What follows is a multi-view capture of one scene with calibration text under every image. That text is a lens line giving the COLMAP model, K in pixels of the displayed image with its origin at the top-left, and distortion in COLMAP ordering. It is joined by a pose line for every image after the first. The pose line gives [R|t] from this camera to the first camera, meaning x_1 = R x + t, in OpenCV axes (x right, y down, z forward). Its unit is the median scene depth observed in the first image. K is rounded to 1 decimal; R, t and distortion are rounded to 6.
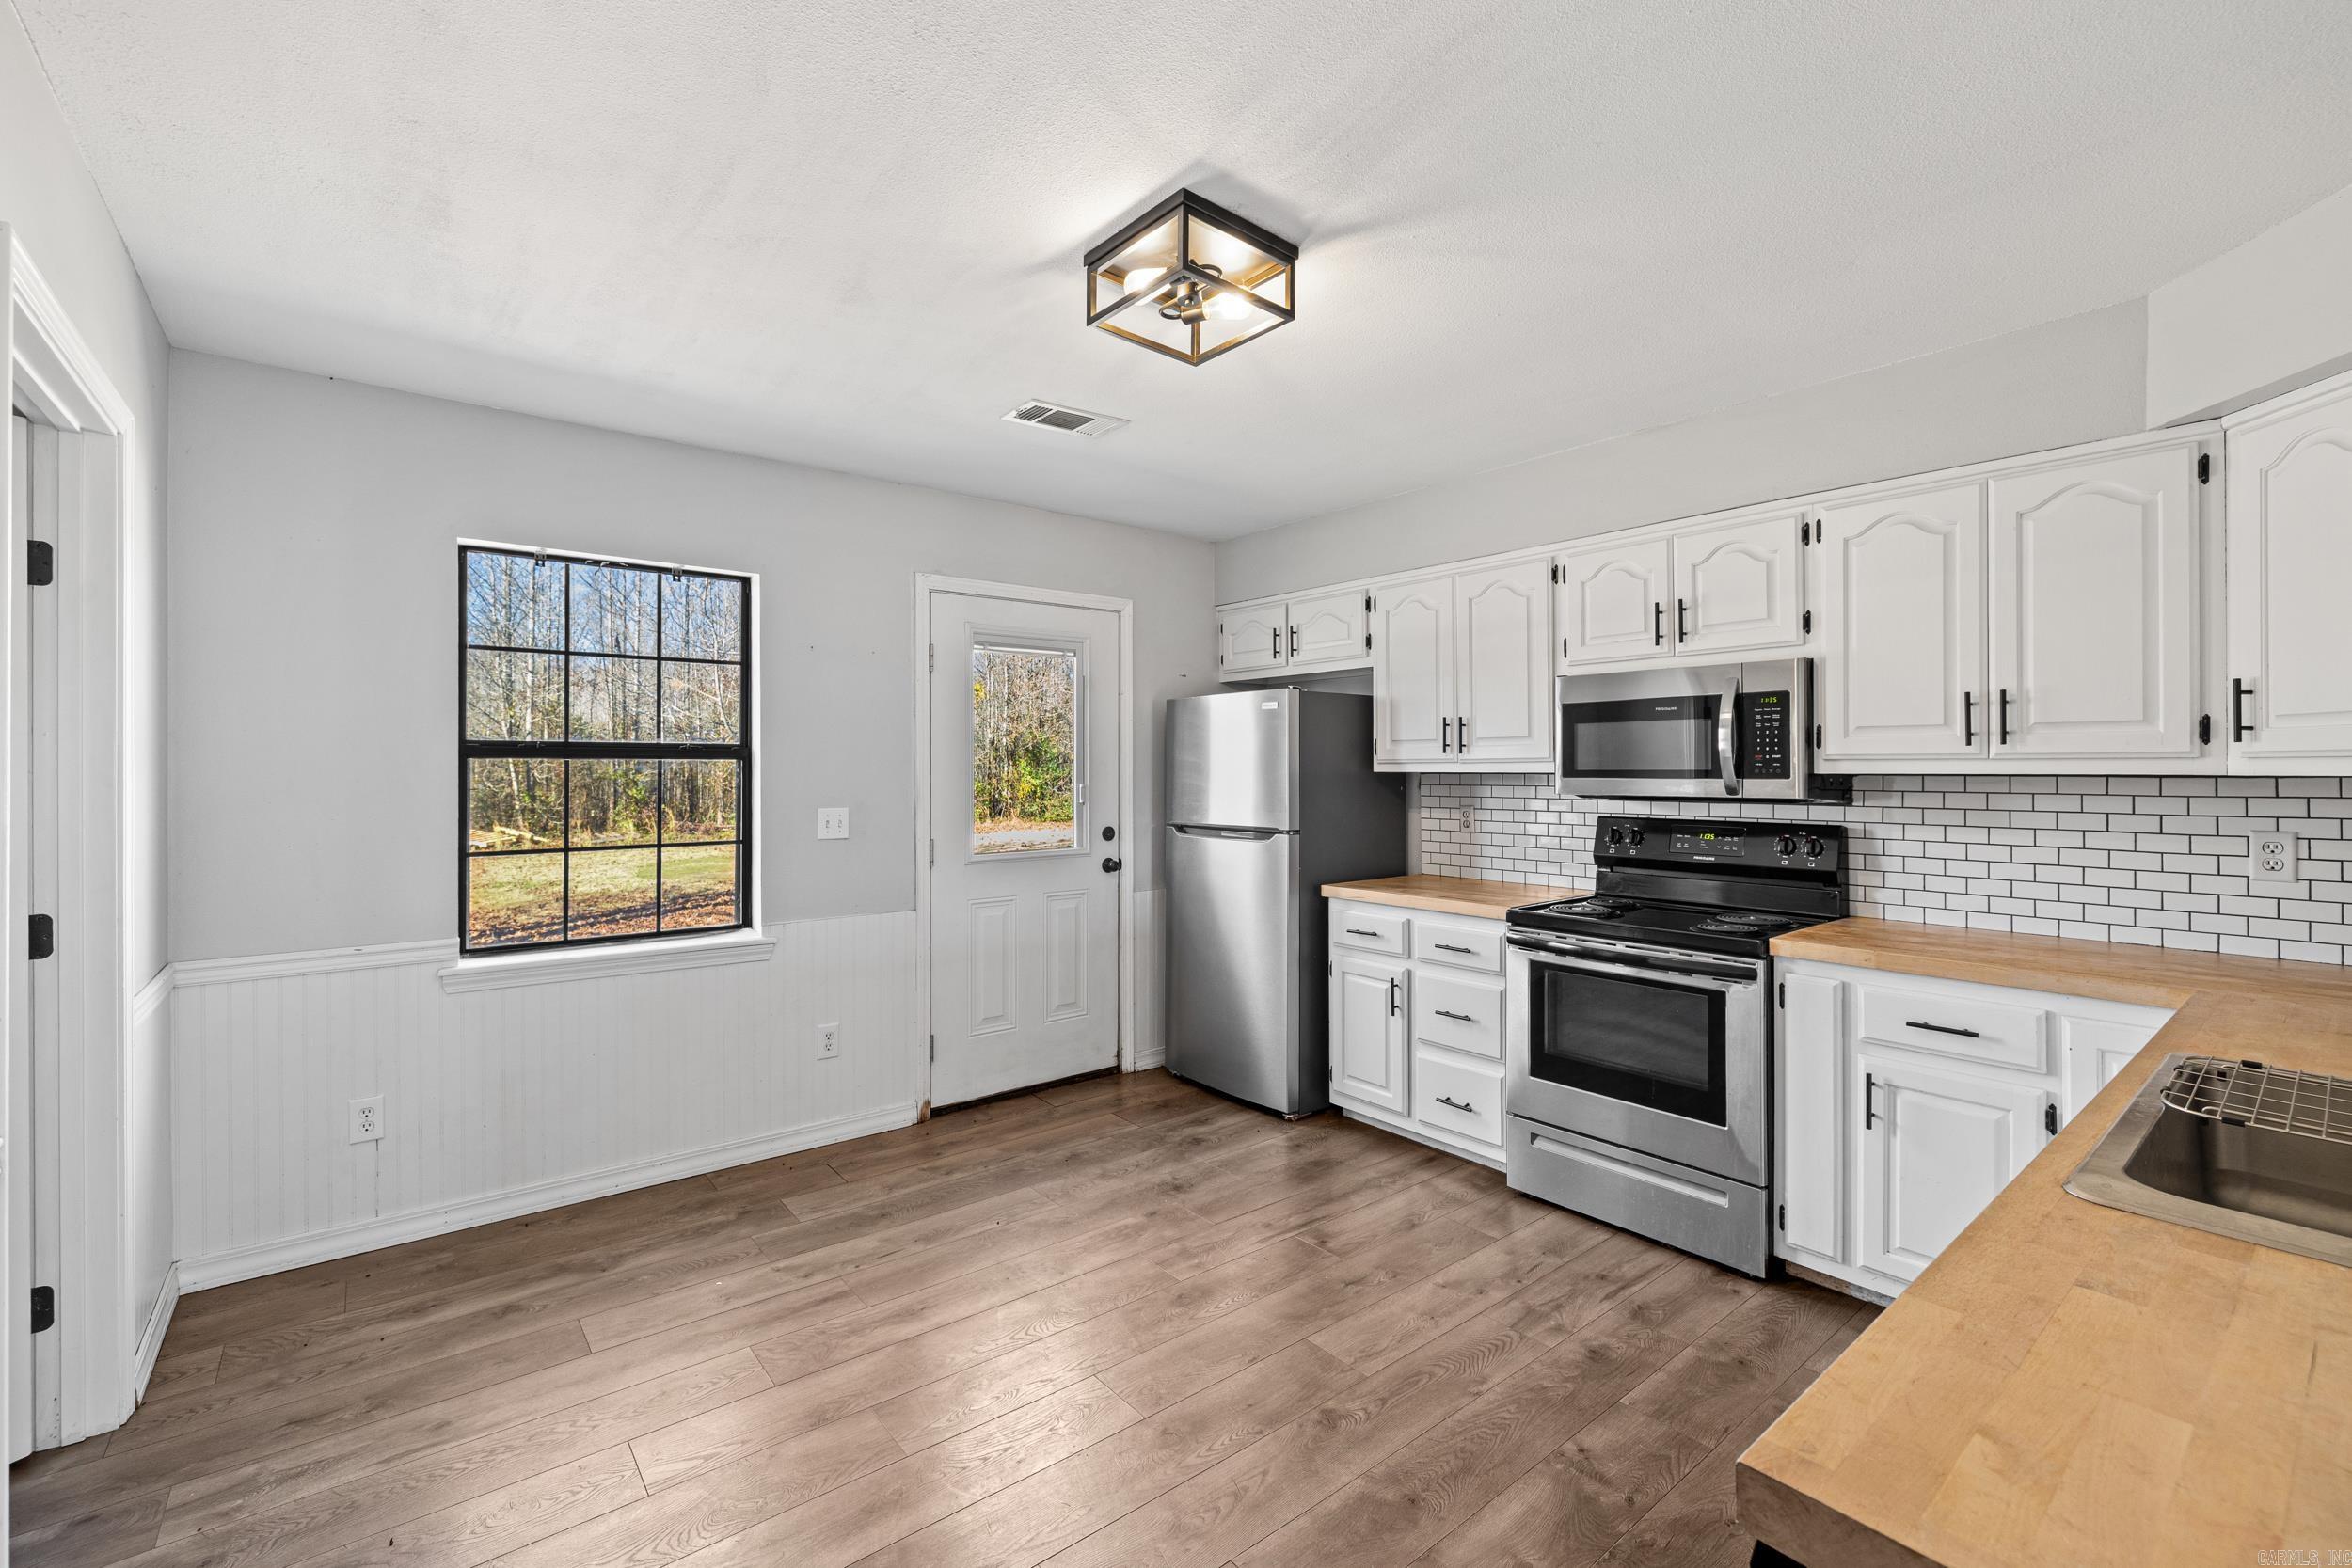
lens RADIAL K [[1019.7, 0, 1163.8], [0, 1019.7, 763.8], [0, 0, 1]] dist [0.001379, 0.000250]
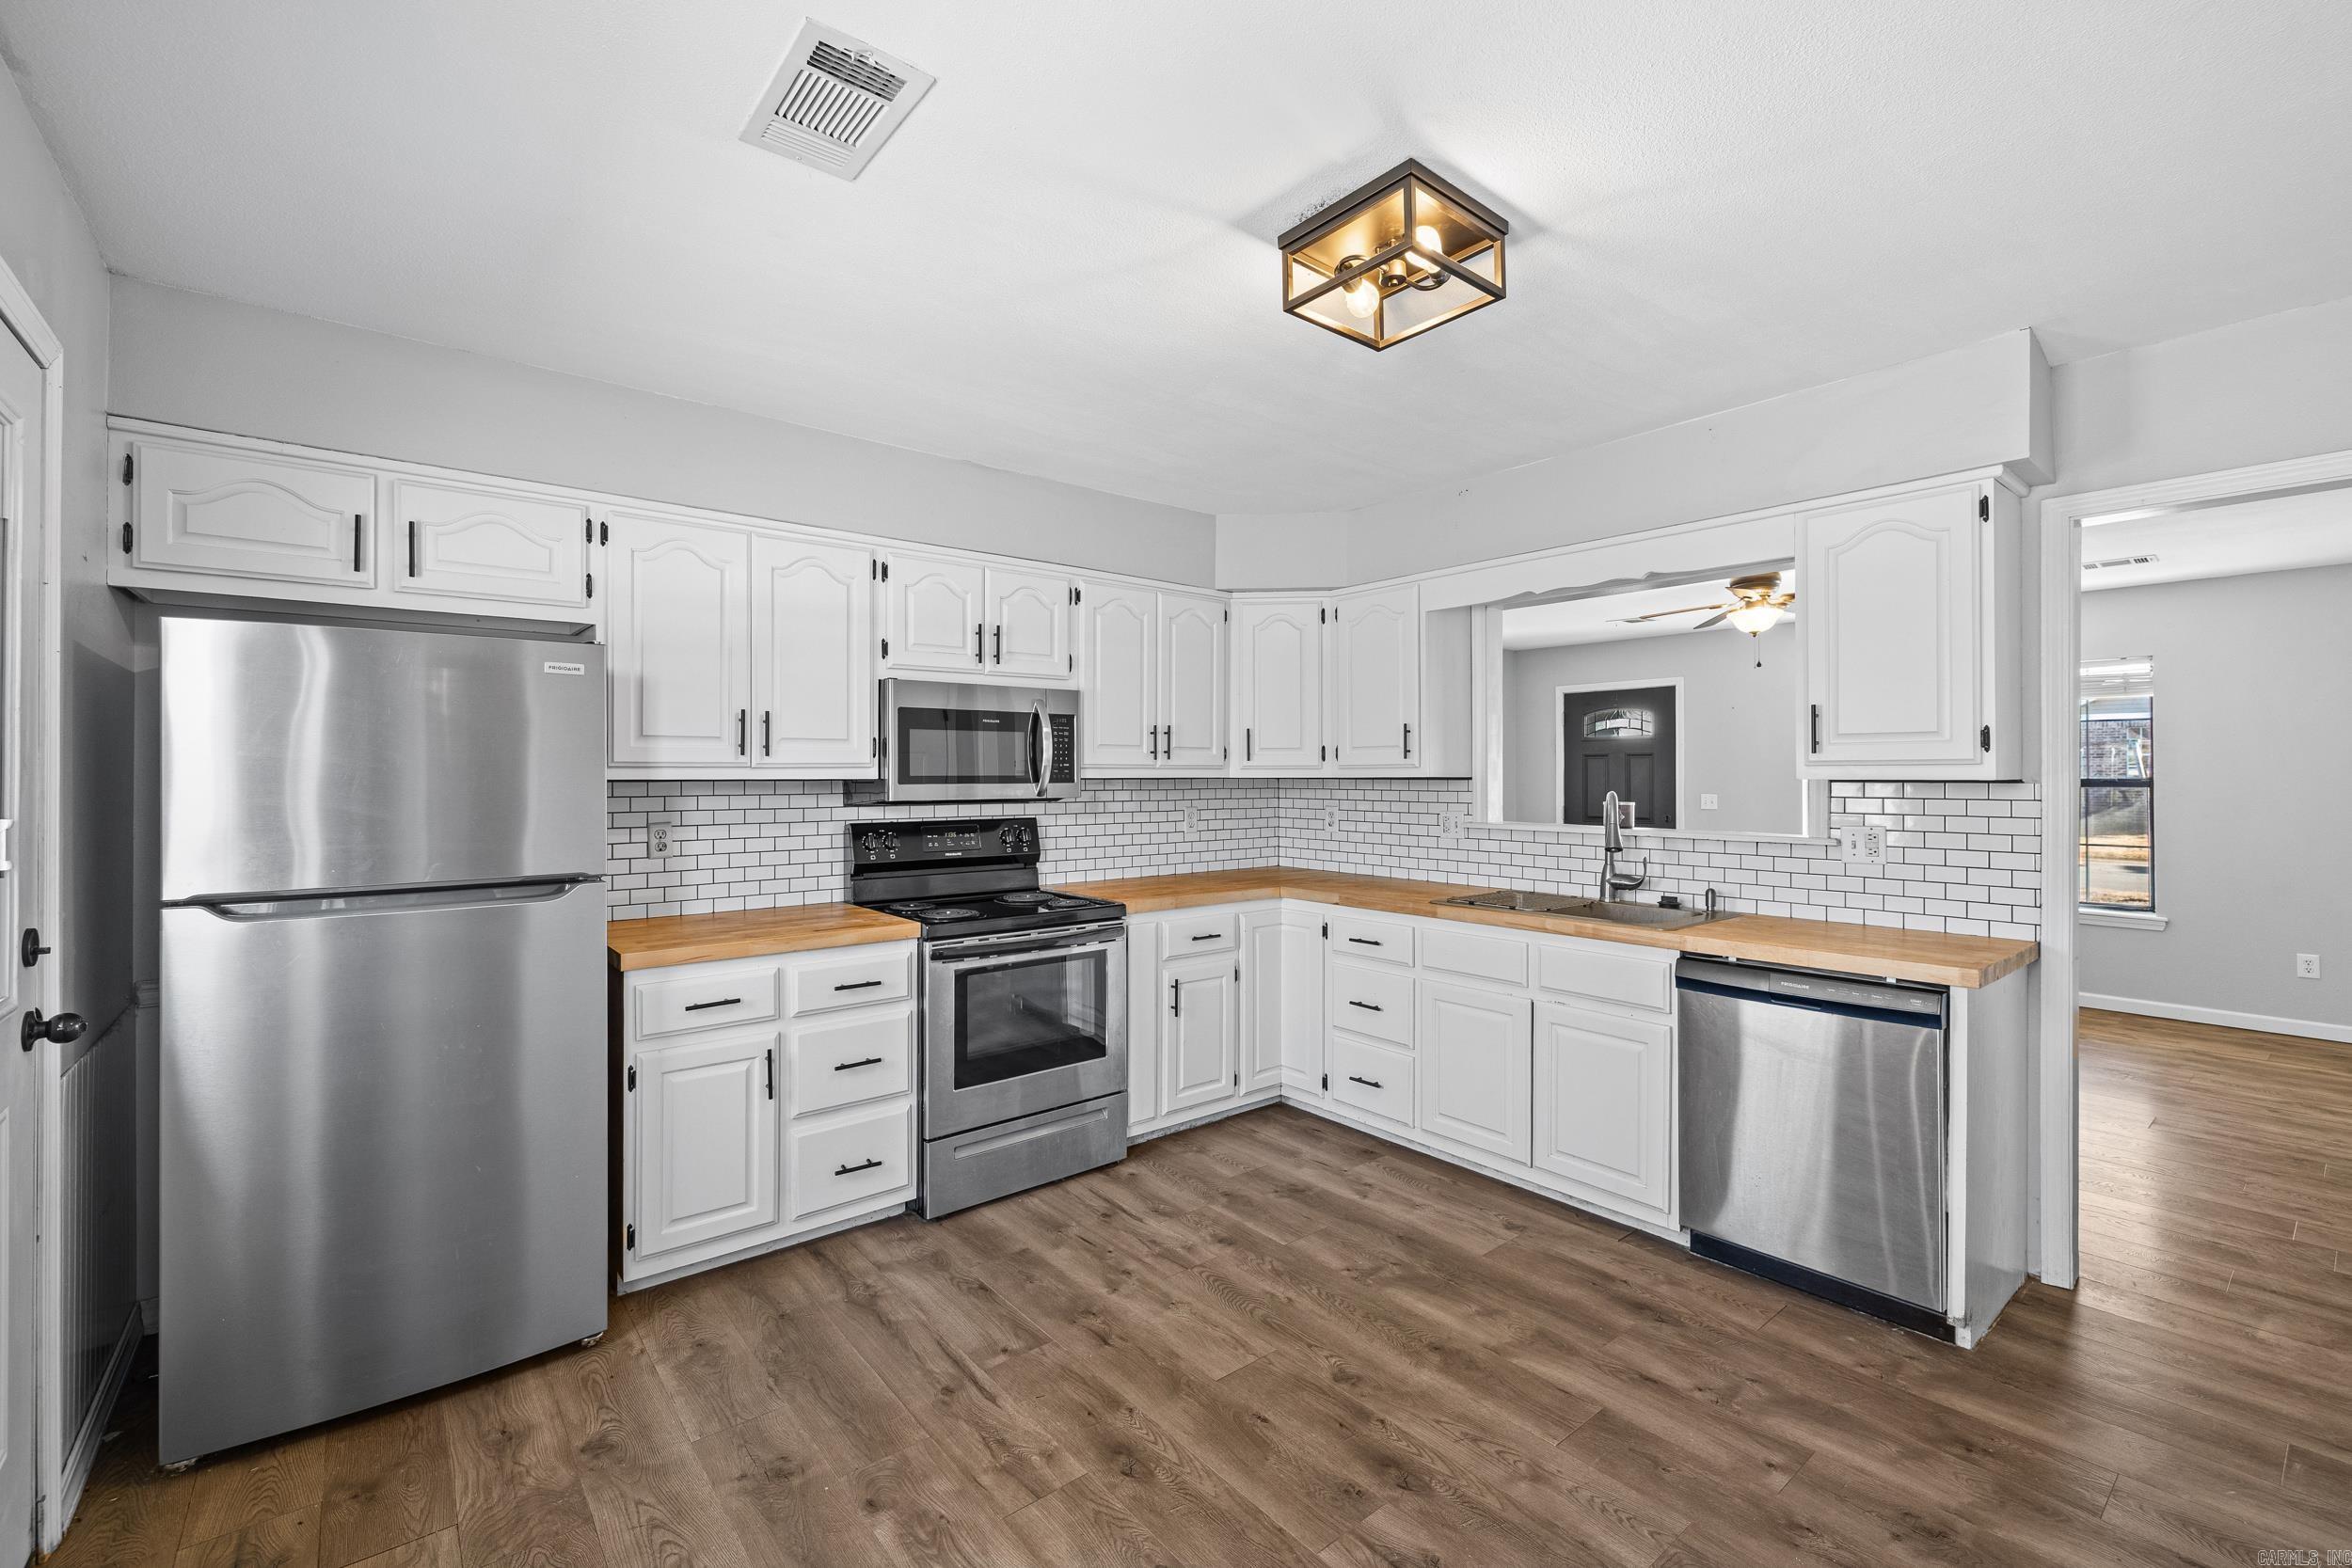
lens RADIAL K [[989.9, 0, 1174.6], [0, 989.9, 771.6], [0, 0, 1]] dist [-0.002165, 0.000002]
pose [[-0.017749, 0.003481, 0.999836, -0.597055], [-0.003538, 0.999987, -0.003544, 0.004646], [-0.999836, -0.003600, -0.017736, 0.816189]]
